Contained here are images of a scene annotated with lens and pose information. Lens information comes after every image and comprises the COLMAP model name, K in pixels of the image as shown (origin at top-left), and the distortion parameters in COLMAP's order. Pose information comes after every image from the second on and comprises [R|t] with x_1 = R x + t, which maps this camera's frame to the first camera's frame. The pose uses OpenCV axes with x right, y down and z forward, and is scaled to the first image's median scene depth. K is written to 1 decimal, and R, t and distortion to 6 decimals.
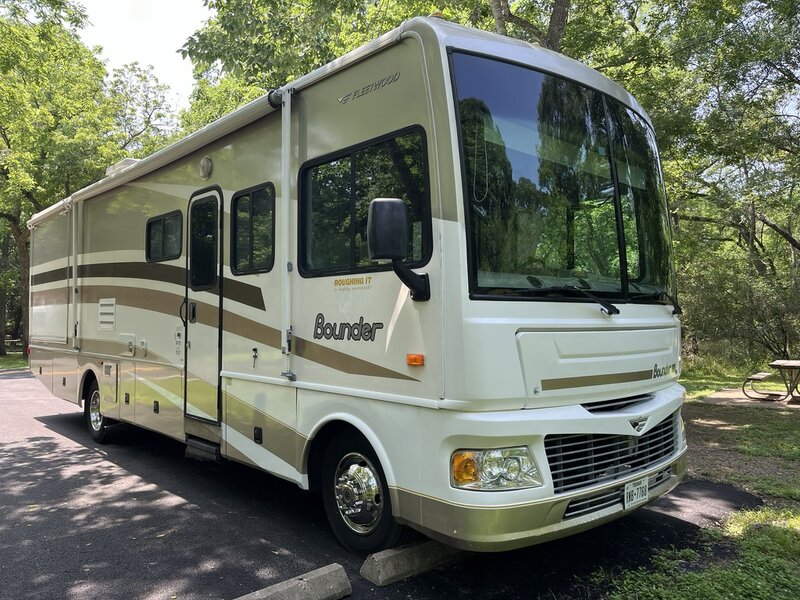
lens RADIAL K [[610.5, 0, 366.3], [0, 610.5, 300.8], [0, 0, 1]] dist [-0.009792, -0.007791]
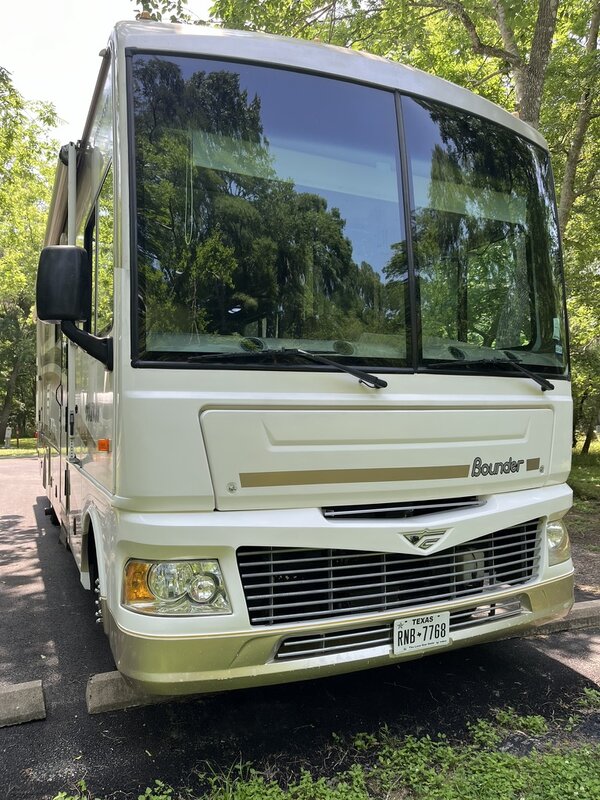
lens RADIAL K [[602.0, 0, 299.6], [0, 602.0, 386.2], [0, 0, 1]] dist [0.003021, -0.004387]
pose [[0.964849, 0.000320, -0.262806, 0.528898], [0.001665, 0.999972, 0.007330, 0.015043], [0.262801, -0.007510, 0.964821, 0.284564]]
